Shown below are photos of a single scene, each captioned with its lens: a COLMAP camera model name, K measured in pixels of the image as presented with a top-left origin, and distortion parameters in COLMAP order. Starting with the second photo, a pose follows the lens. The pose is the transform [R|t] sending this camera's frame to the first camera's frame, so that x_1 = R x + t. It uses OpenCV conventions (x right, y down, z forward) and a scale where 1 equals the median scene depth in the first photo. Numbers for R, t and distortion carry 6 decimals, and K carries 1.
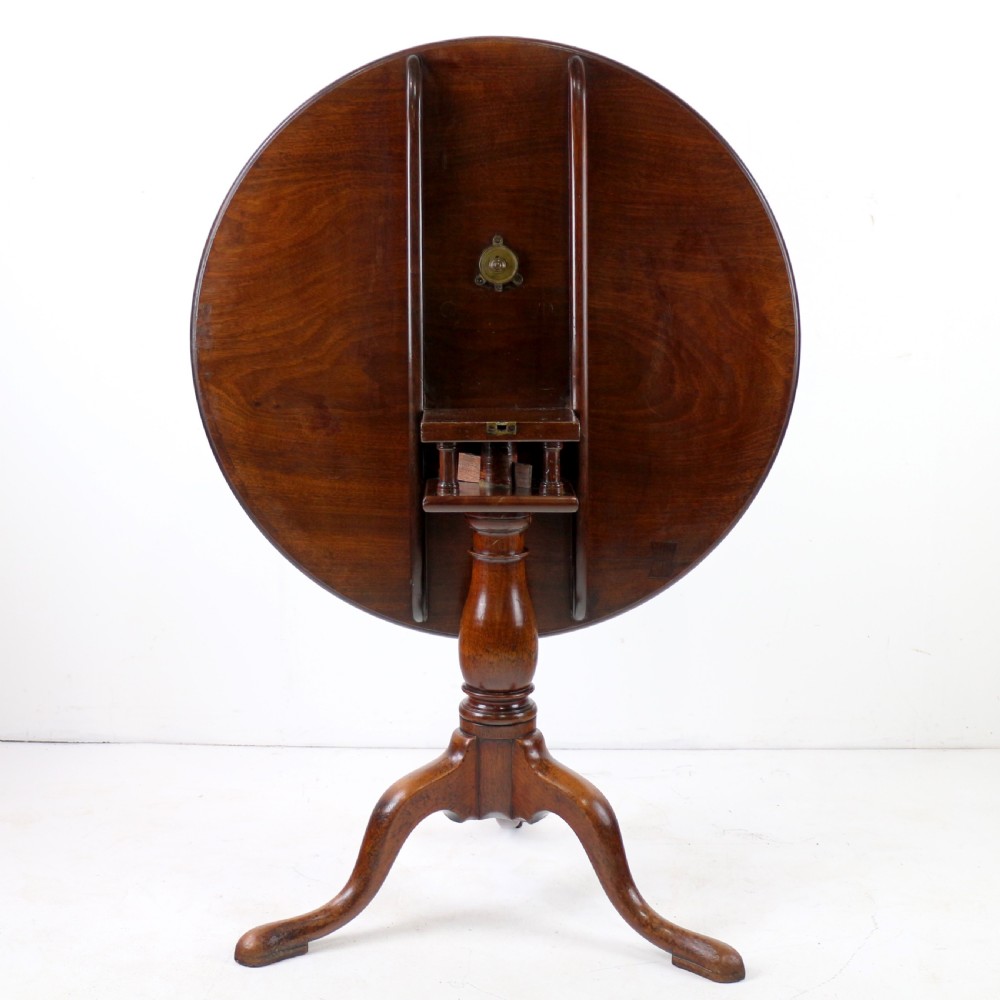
lens RADIAL K [[1540.7, 0, 500.0], [0, 1540.7, 500.0], [0, 0, 1]] dist [-0.191722, 0.034527]
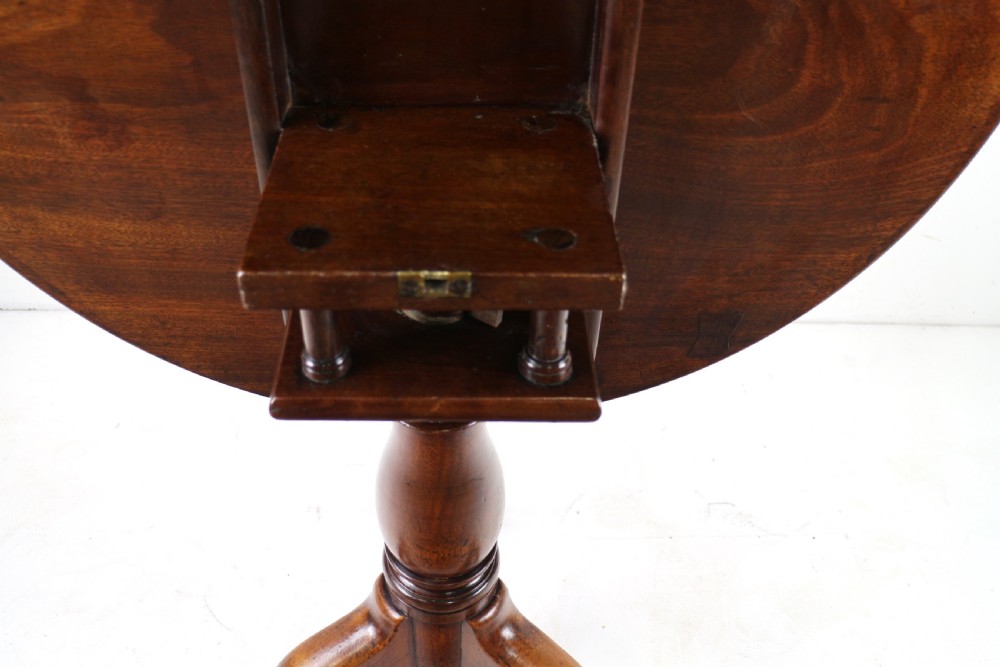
lens RADIAL K [[869.7, 0, 500.0], [0, 869.7, 333.5], [0, 0, 1]] dist [-0.180580, 0.148092]
pose [[0.999254, 0.019873, 0.033100, 0.010141], [-0.034717, 0.837598, 0.545183, -0.149865], [-0.016890, -0.545926, 0.837663, 0.740345]]
